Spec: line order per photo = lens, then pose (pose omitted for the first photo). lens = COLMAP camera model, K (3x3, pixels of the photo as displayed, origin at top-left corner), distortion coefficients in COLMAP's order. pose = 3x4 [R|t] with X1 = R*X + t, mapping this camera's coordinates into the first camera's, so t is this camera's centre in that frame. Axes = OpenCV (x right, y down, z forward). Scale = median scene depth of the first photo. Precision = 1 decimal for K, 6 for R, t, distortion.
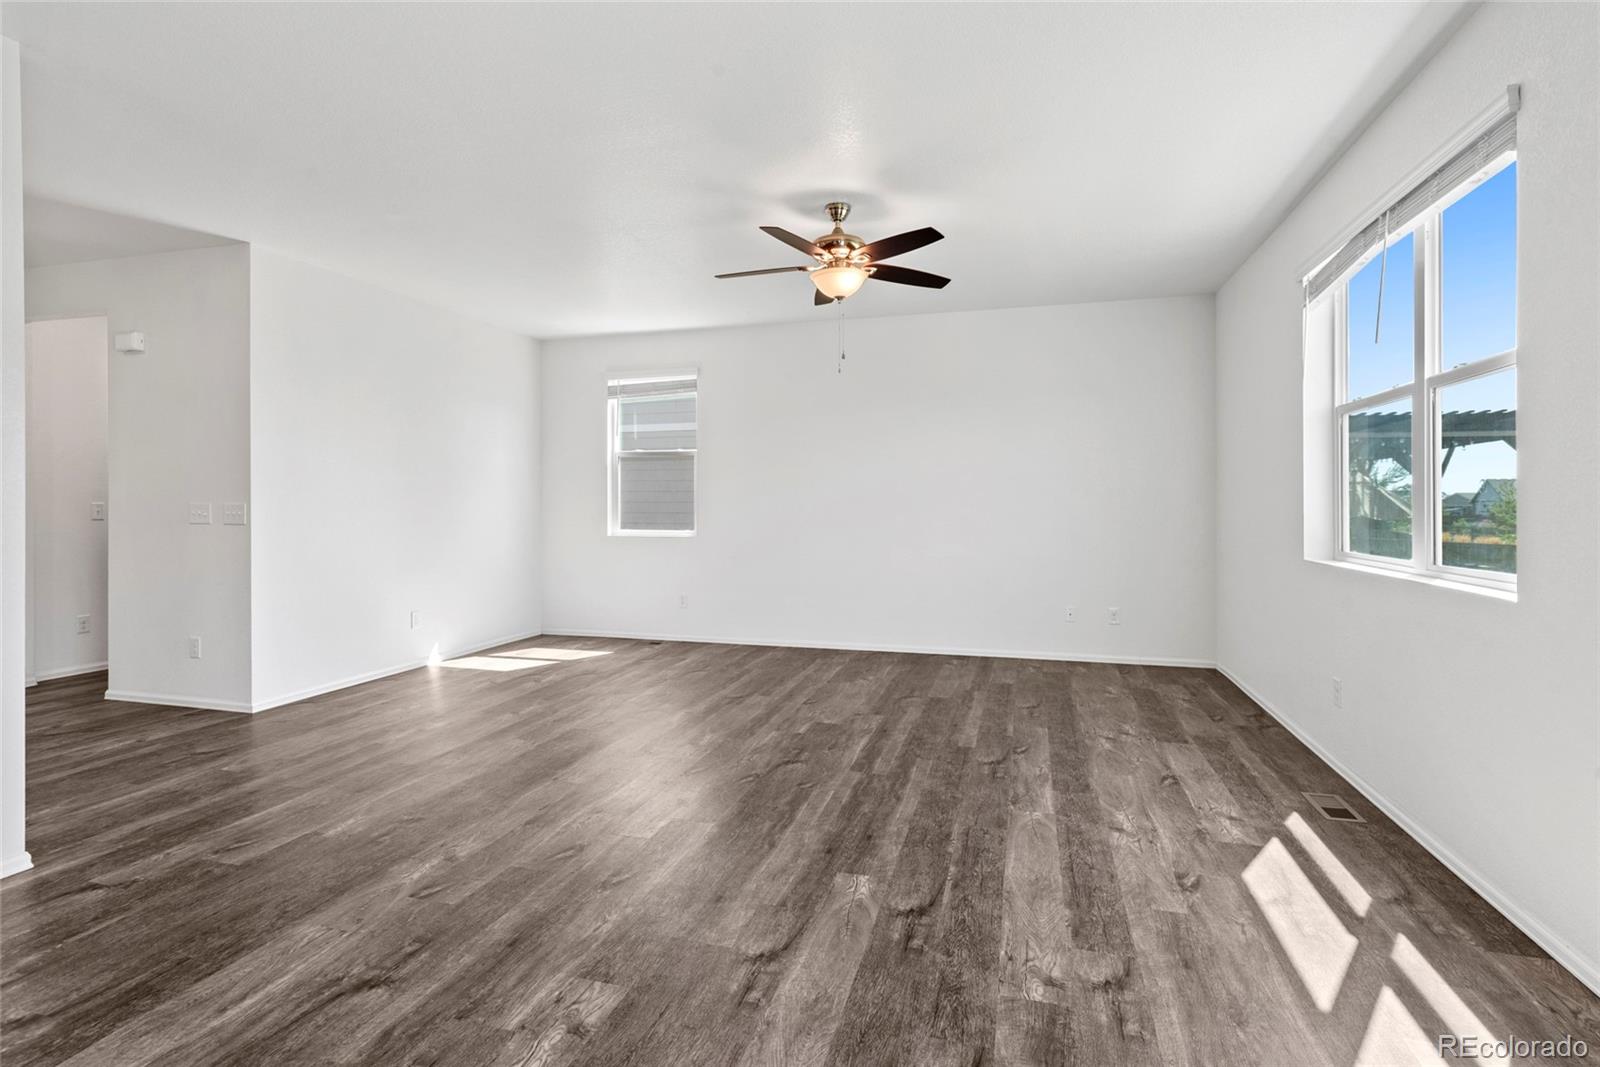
lens RADIAL K [[780.0, 0, 804.8], [0, 780.0, 528.2], [0, 0, 1]] dist [-0.000749, -0.000027]
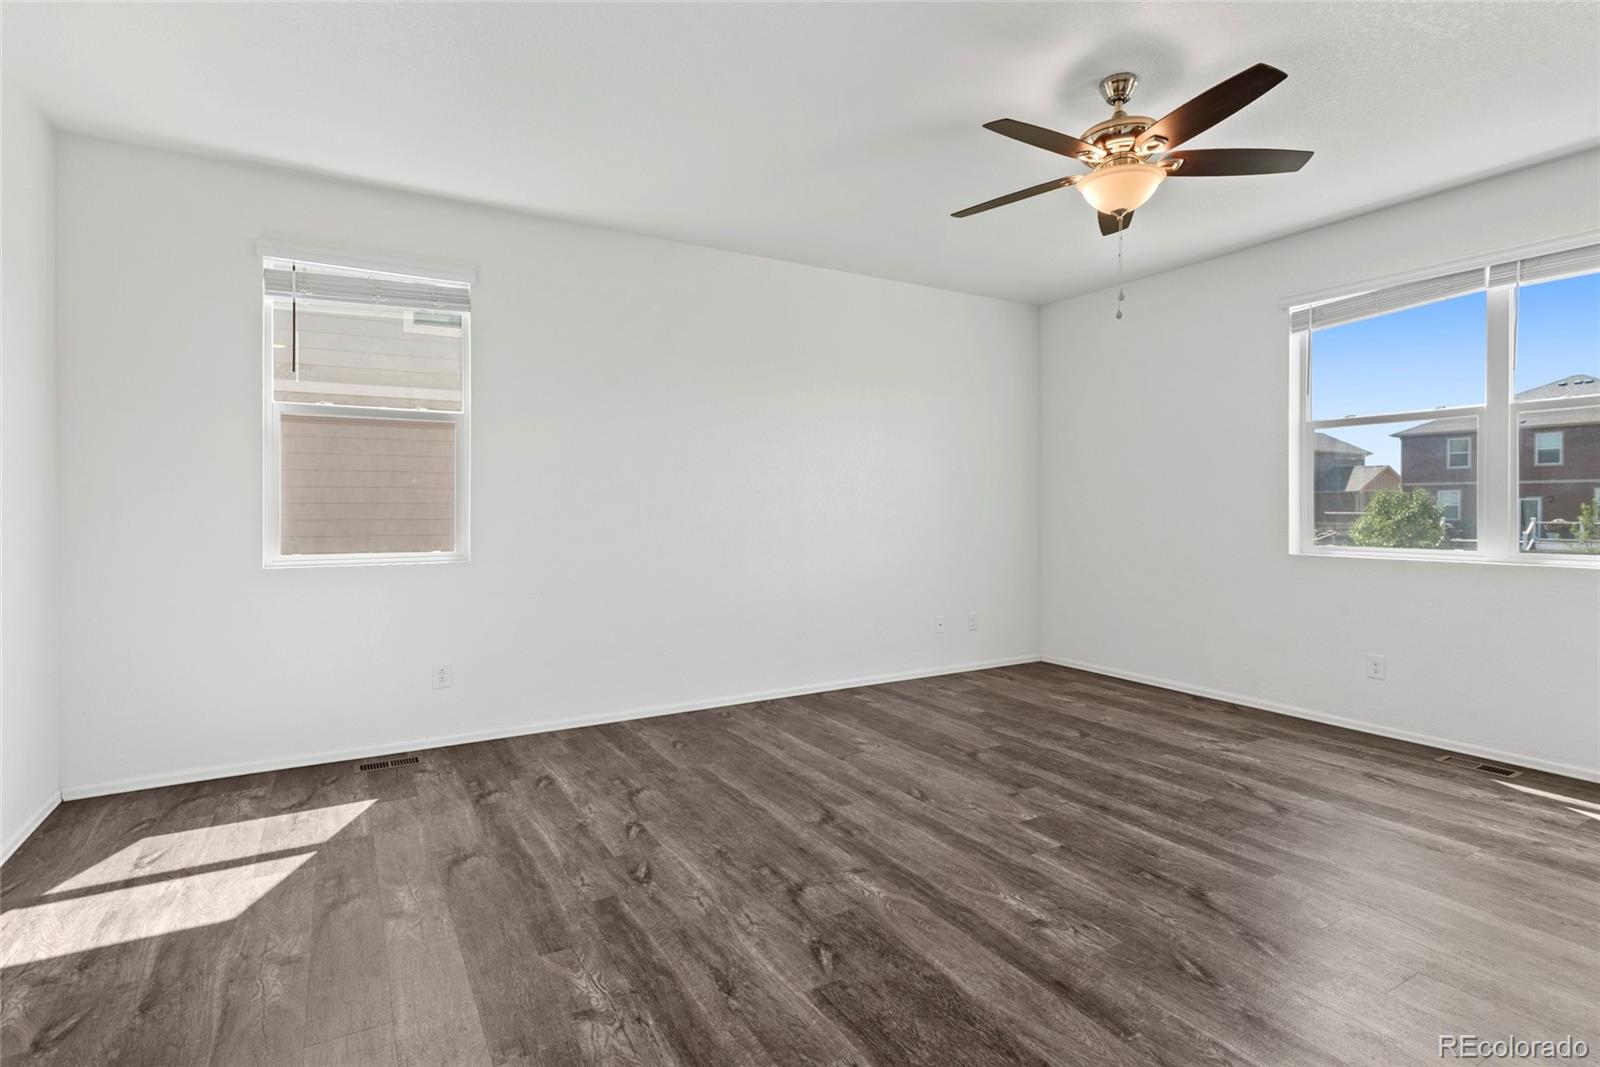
lens RADIAL K [[780.0, 0, 804.8], [0, 780.0, 528.2], [0, 0, 1]] dist [-0.000749, -0.000027]
pose [[0.694733, -0.015470, 0.719101, -0.653925], [0.024679, 0.999693, -0.002336, -0.011317], [-0.718844, 0.019370, 0.694902, 0.717810]]
